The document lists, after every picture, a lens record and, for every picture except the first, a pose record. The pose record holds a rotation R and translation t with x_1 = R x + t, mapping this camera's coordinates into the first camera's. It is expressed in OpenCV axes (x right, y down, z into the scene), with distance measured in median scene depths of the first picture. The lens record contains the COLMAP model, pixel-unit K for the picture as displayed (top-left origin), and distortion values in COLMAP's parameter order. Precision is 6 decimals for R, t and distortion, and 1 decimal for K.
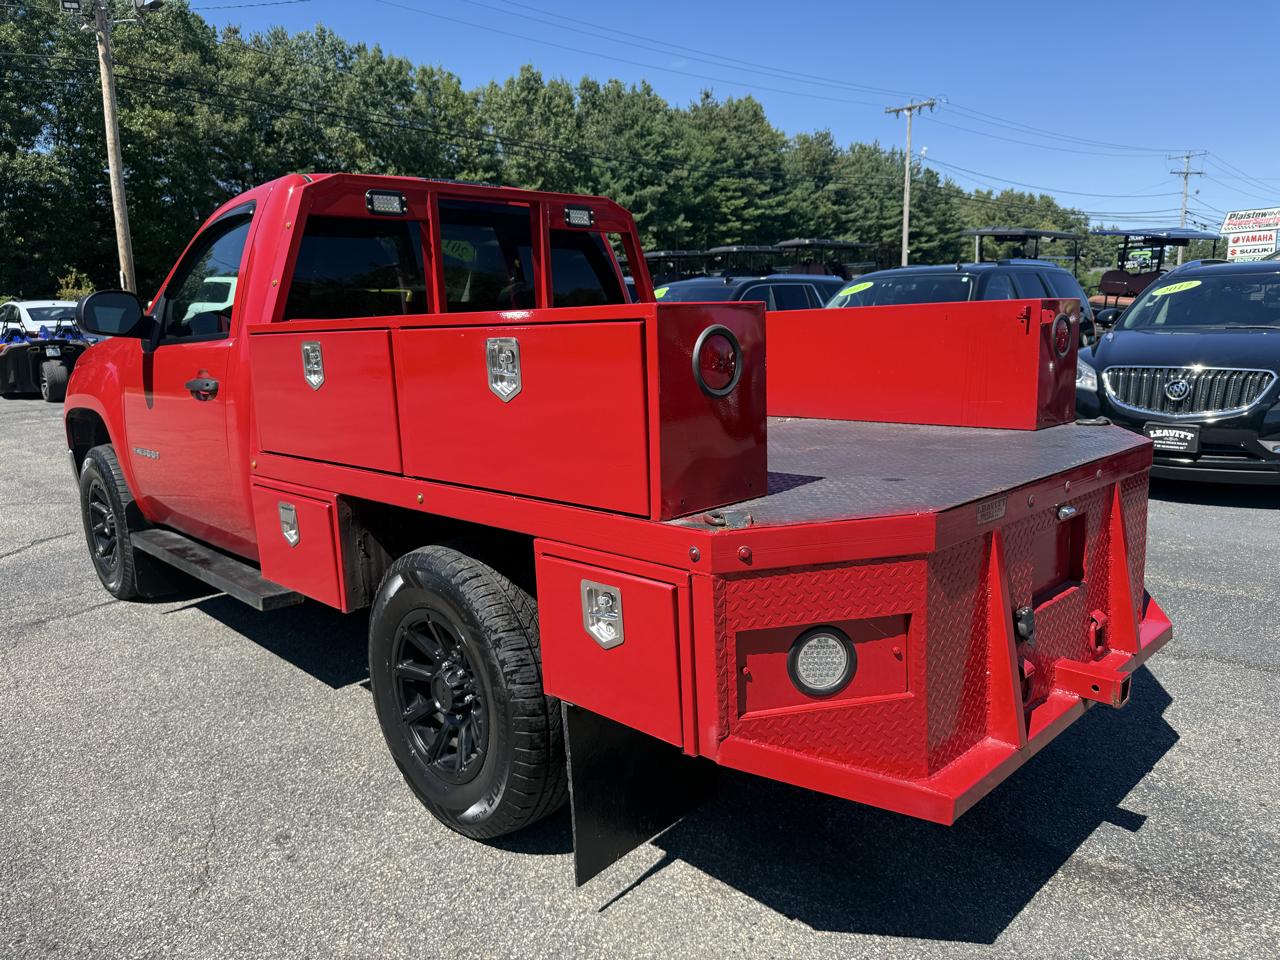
lens RADIAL K [[903.3, 0, 642.6], [0, 903.3, 489.2], [0, 0, 1]] dist [0.037995, -0.044190]
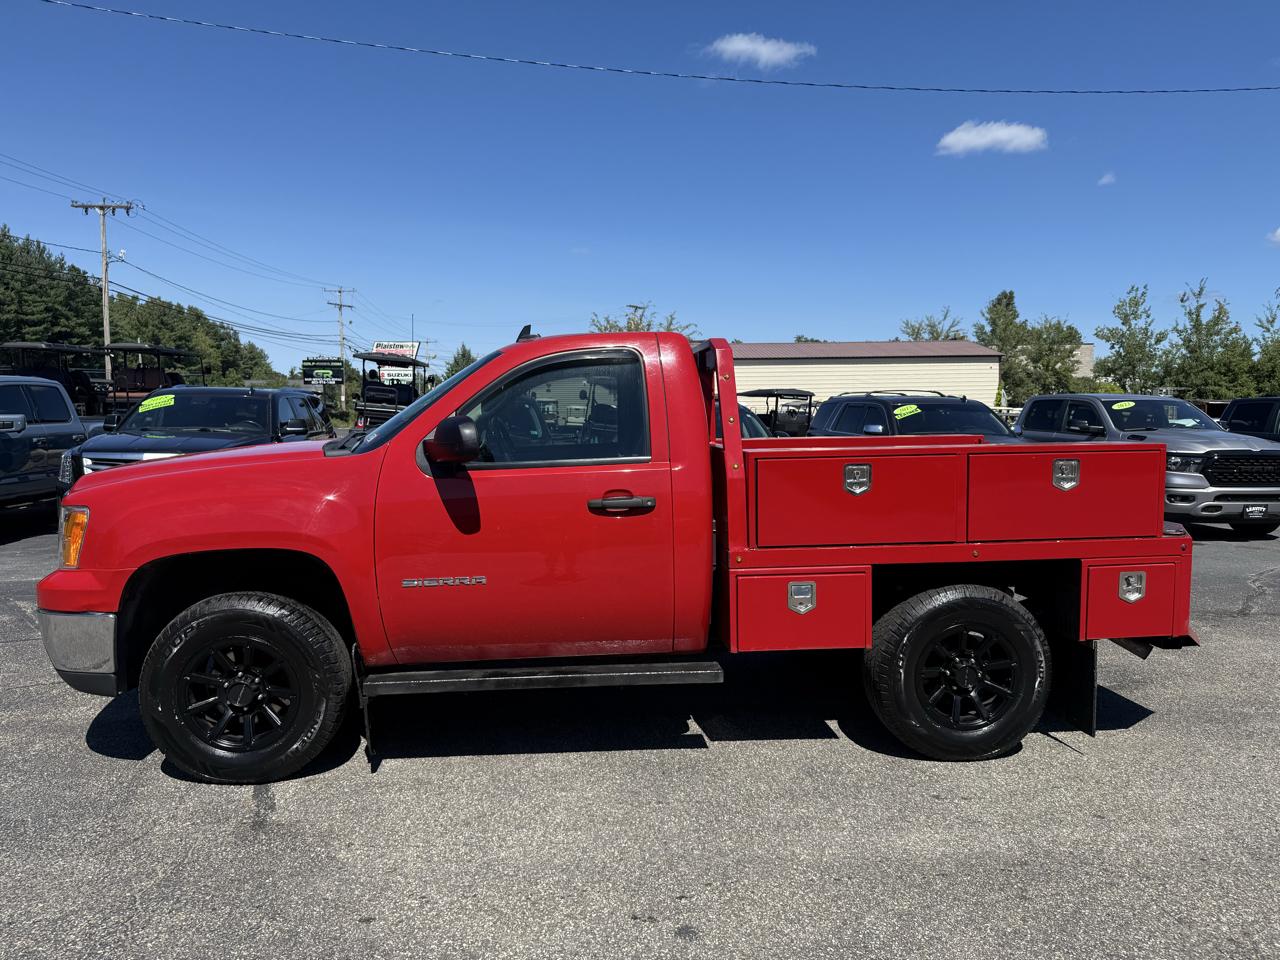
lens RADIAL K [[903.3, 0, 641.7], [0, 903.3, 481.2], [0, 0, 1]] dist [0.037995, -0.044190]
pose [[0.634536, -0.035643, 0.772071, -0.056990], [0.132290, 0.989203, -0.063057, -0.002910], [-0.761488, 0.142149, 0.632400, 0.011265]]
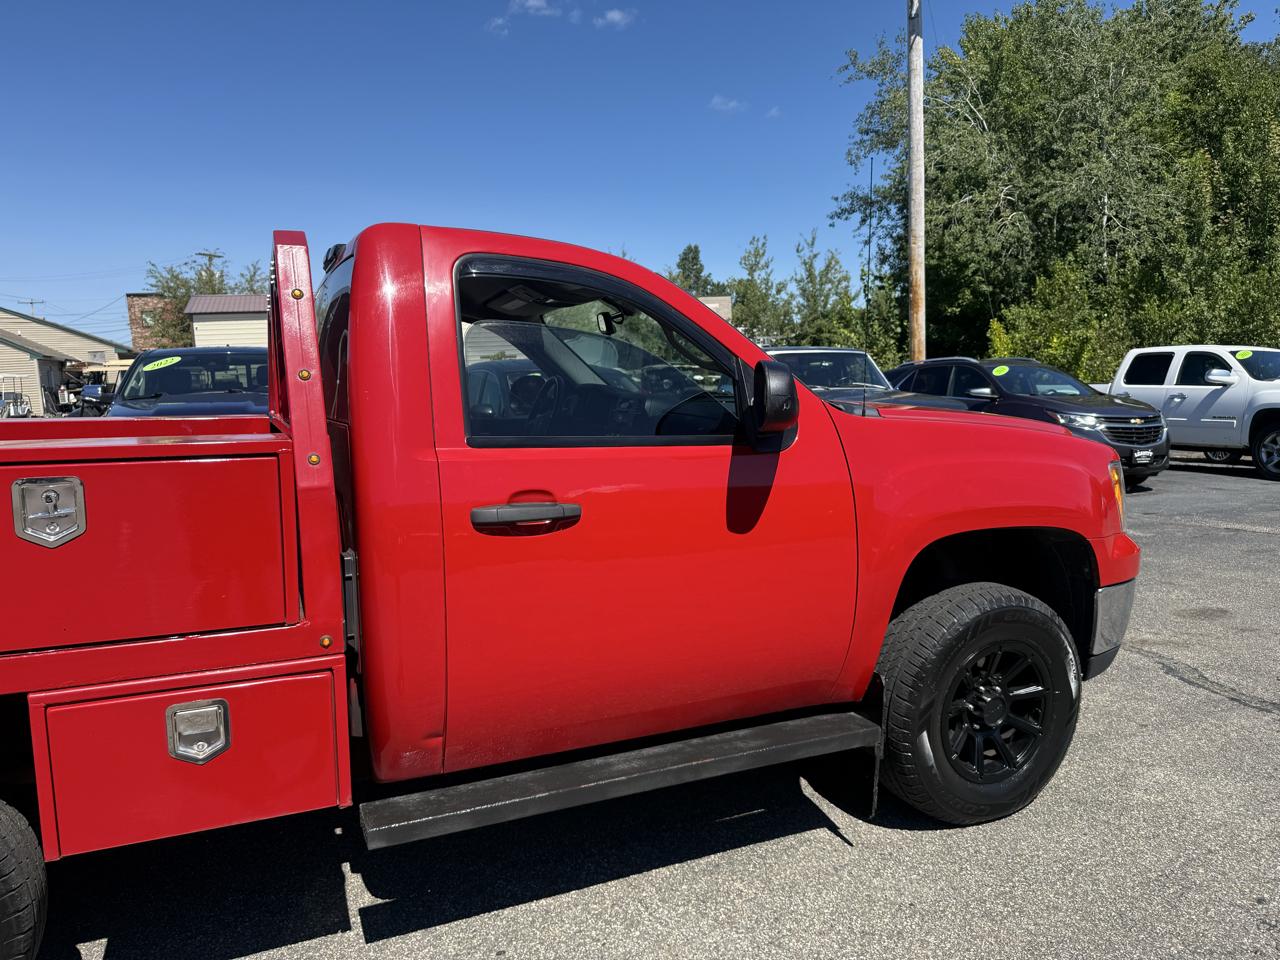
lens RADIAL K [[903.3, 0, 641.4], [0, 903.3, 484.1], [0, 0, 1]] dist [0.037995, -0.044190]
pose [[0.417277, -0.108652, 0.902261, 0.075738], [0.196225, 0.980179, 0.027285, 0.013897], [-0.887342, 0.165660, 0.430327, -0.083099]]
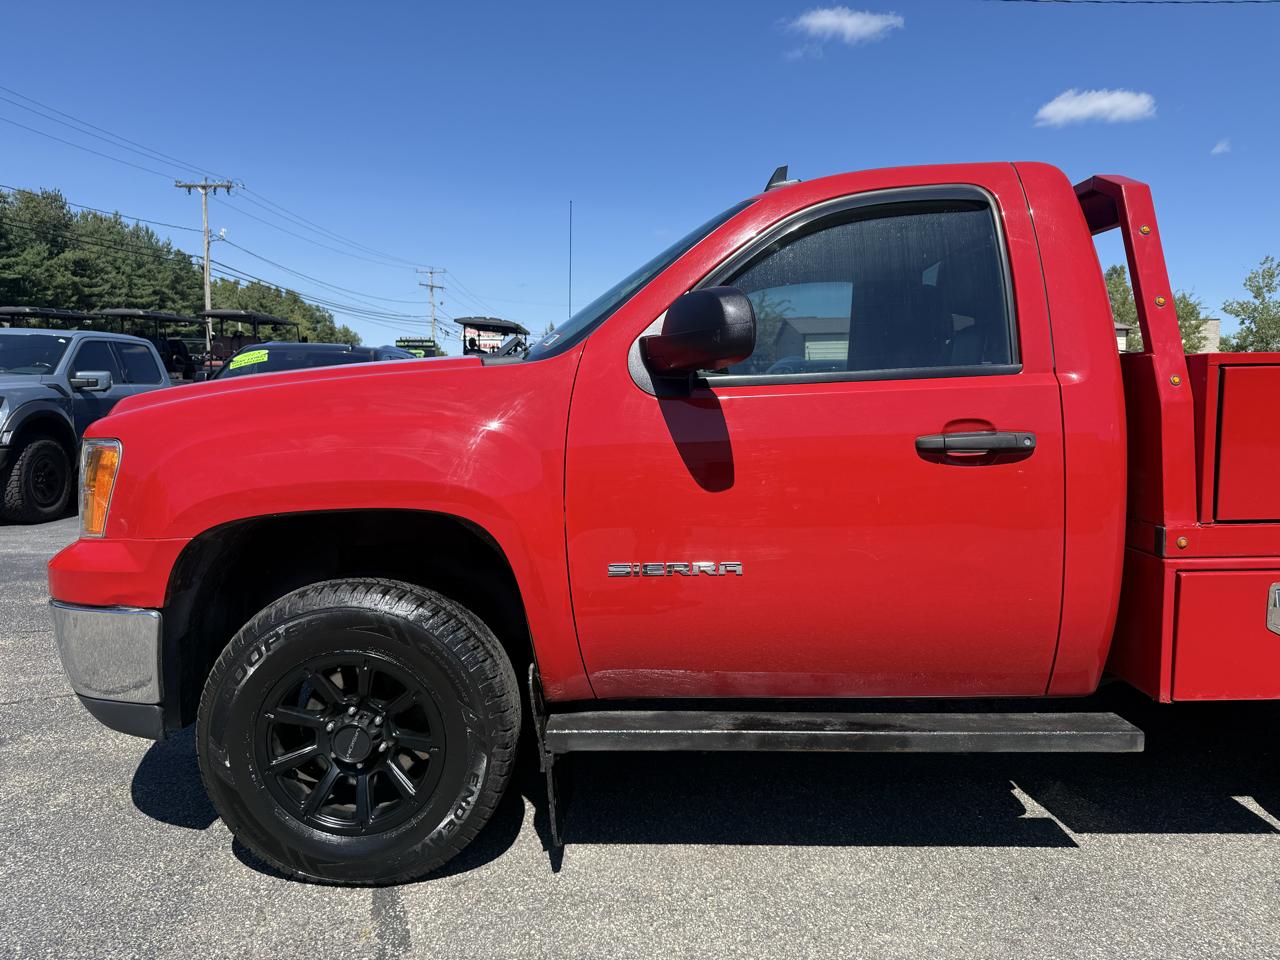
lens RADIAL K [[903.3, 0, 638.0], [0, 903.3, 479.5], [0, 0, 1]] dist [0.037995, -0.044190]
pose [[0.703712, -0.041992, 0.709243, -0.048204], [0.117602, 0.991366, -0.057989, -0.003350], [-0.700685, 0.124216, 0.702575, 0.030239]]
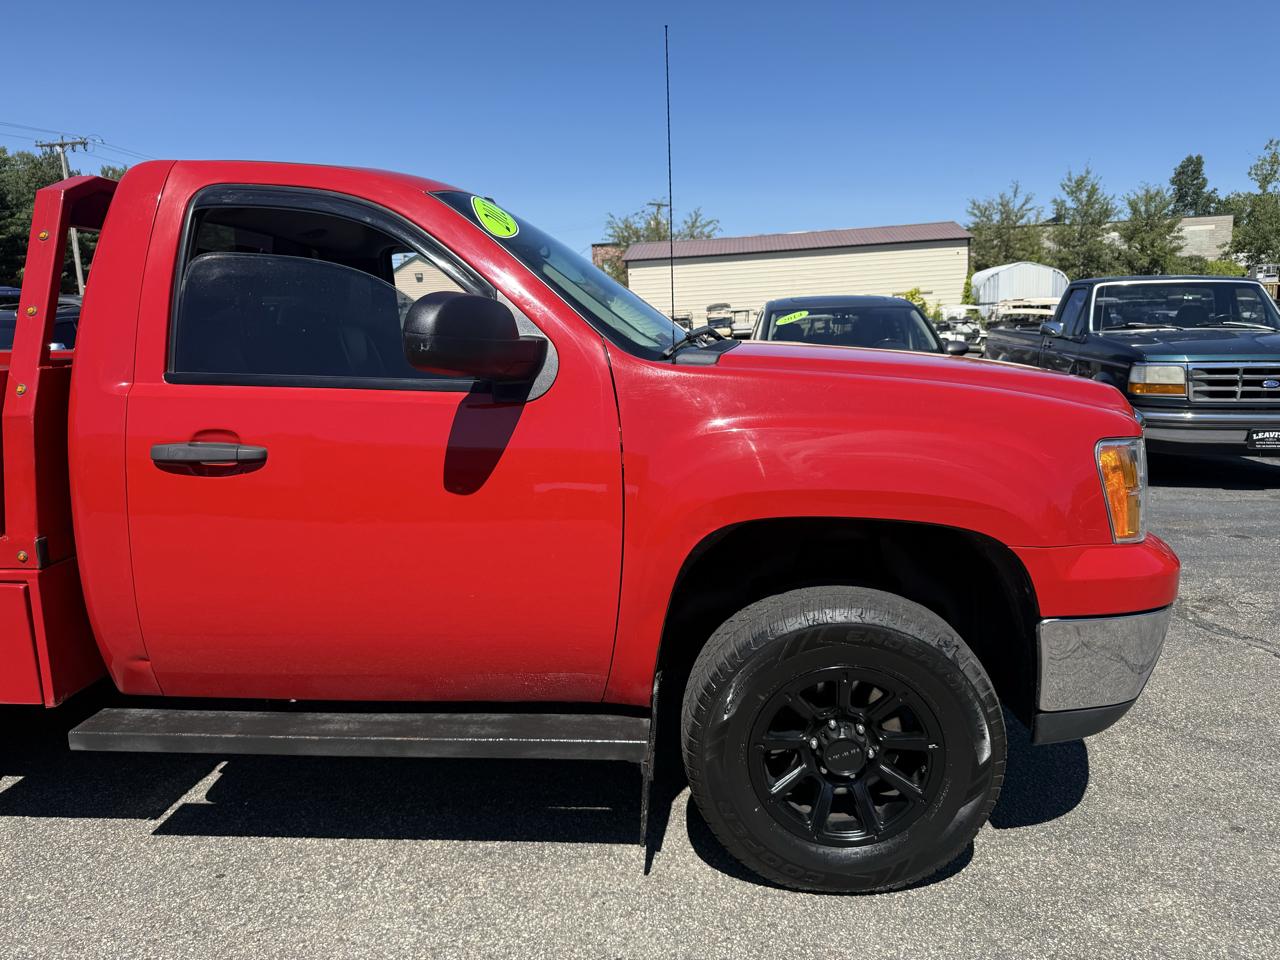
lens RADIAL K [[903.3, 0, 638.3], [0, 903.3, 489.9], [0, 0, 1]] dist [0.037995, -0.044190]
pose [[0.790089, -0.117872, 0.601553, 0.093288], [0.135421, 0.990655, 0.016252, 0.017334], [-0.597847, 0.068622, 0.798668, -0.097712]]
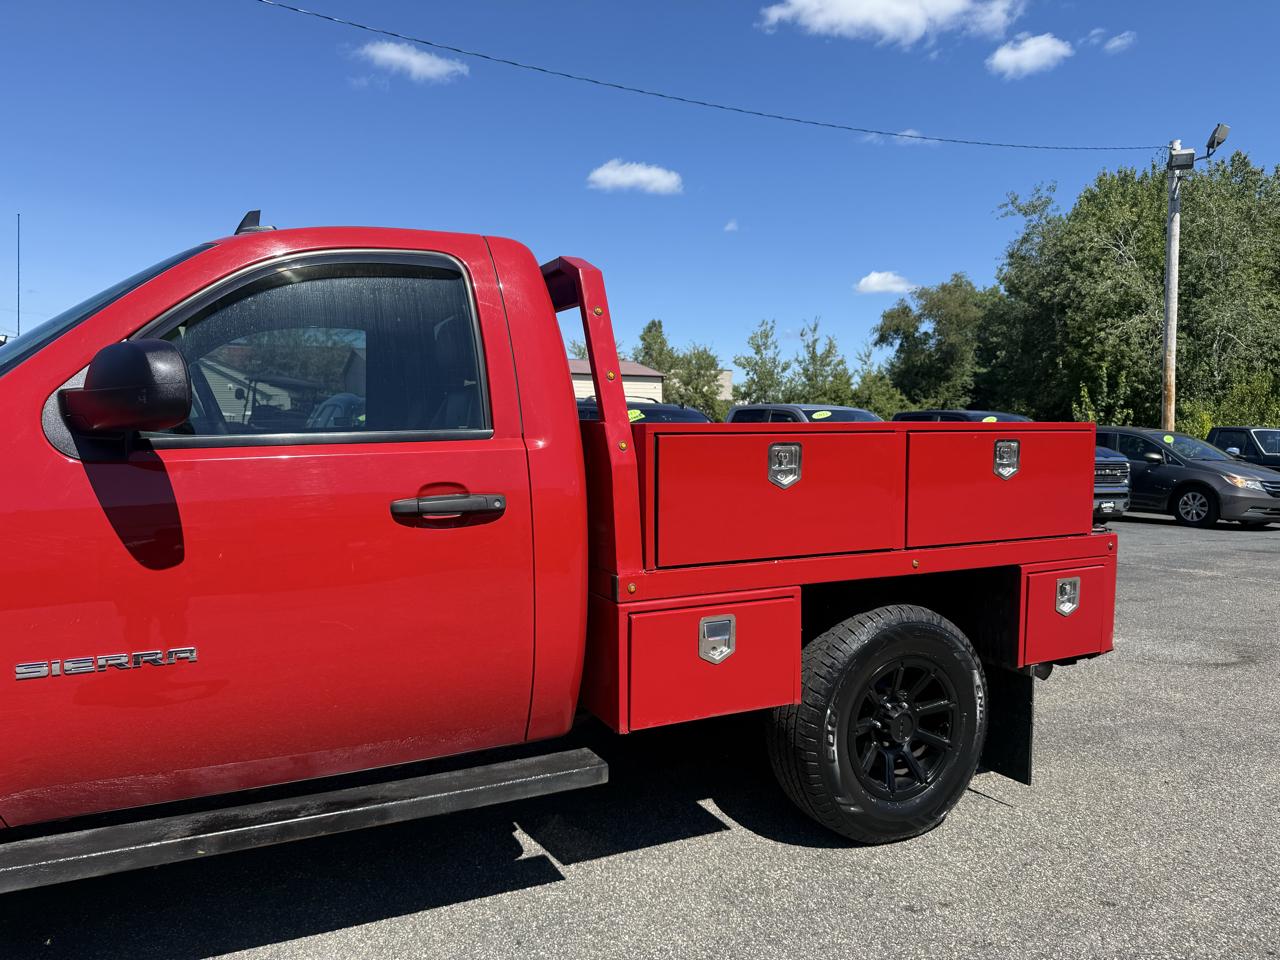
lens RADIAL K [[903.3, 0, 644.8], [0, 903.3, 487.2], [0, 0, 1]] dist [0.037995, -0.044190]
pose [[0.309048, -0.031042, 0.950540, -0.046090], [0.162091, 0.986563, -0.020482, -0.003877], [-0.937132, 0.160404, 0.309927, 0.027728]]
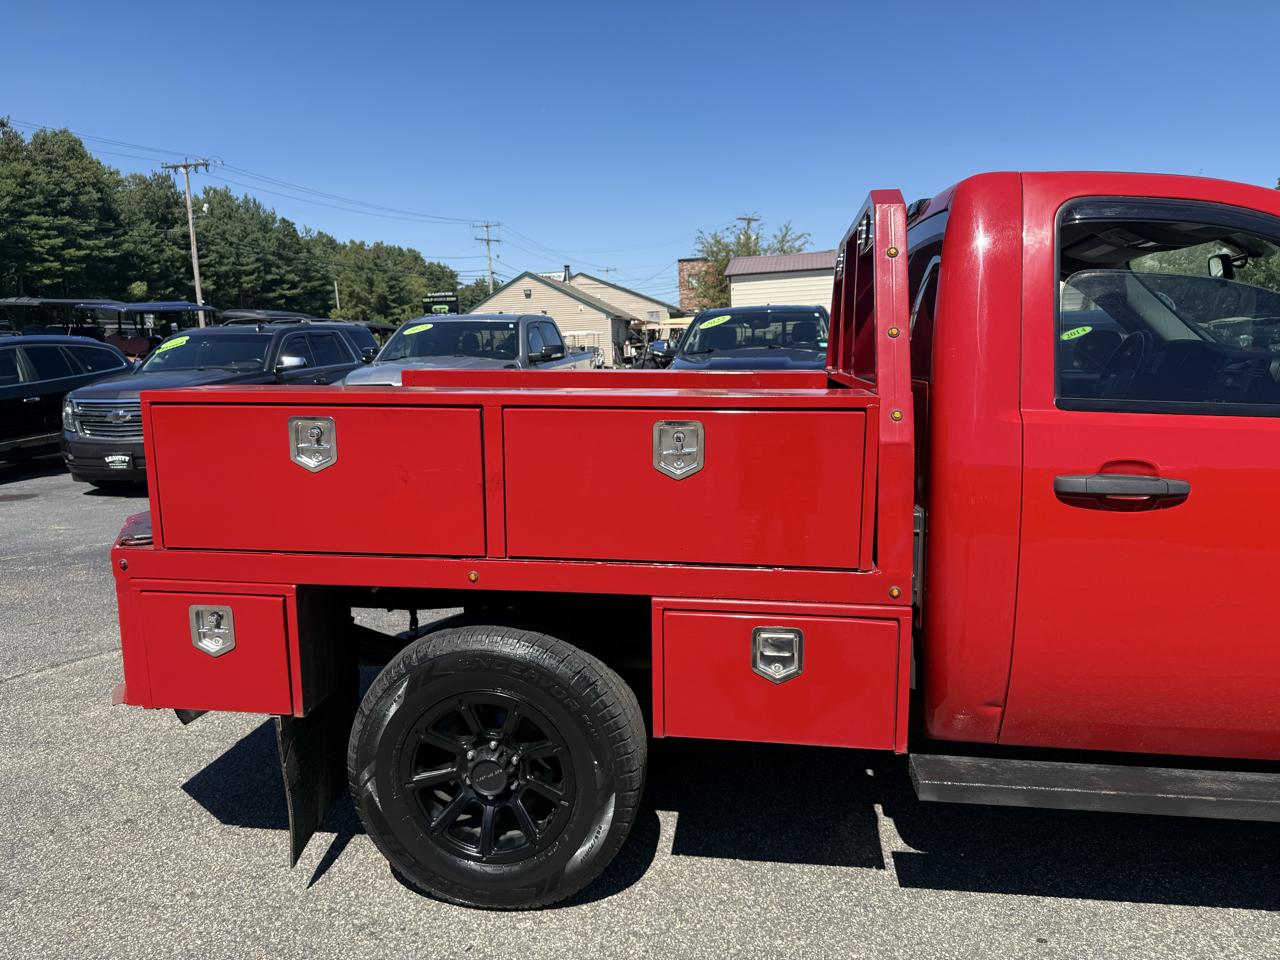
lens RADIAL K [[903.3, 0, 631.2], [0, 903.3, 488.1], [0, 0, 1]] dist [0.037995, -0.044190]
pose [[0.834153, -0.094714, 0.543340, 0.074127], [0.119520, 0.992777, -0.010432, 0.013532], [-0.538427, 0.073642, 0.839448, -0.081692]]
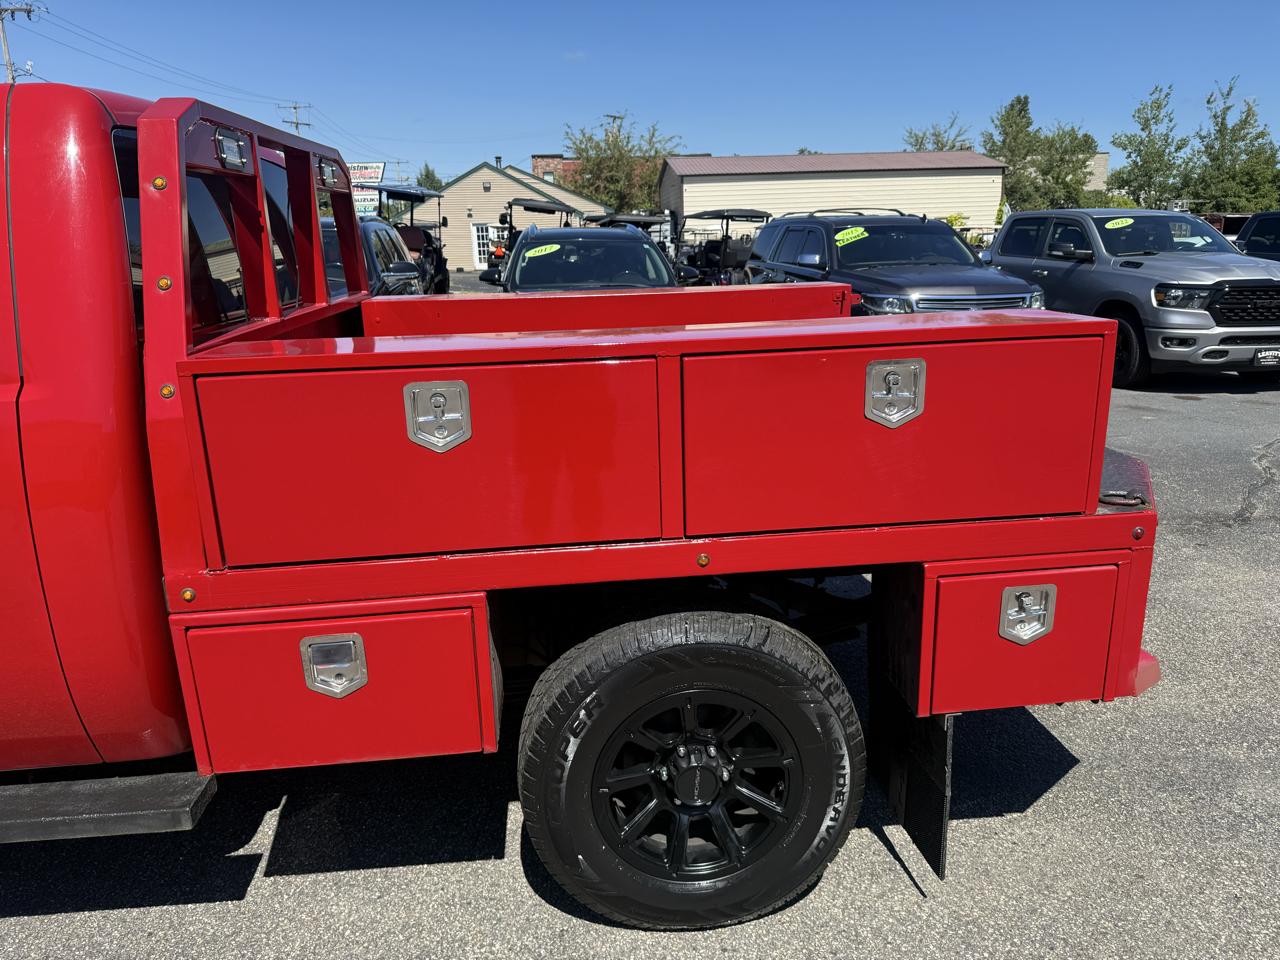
lens RADIAL K [[903.3, 0, 641.2], [0, 903.3, 480.5], [0, 0, 1]] dist [0.037995, -0.044190]
pose [[0.633083, -0.188709, 0.750729, -0.025789], [0.148667, 0.981416, 0.121327, -0.004953], [-0.759674, 0.034798, 0.649373, 0.015005]]
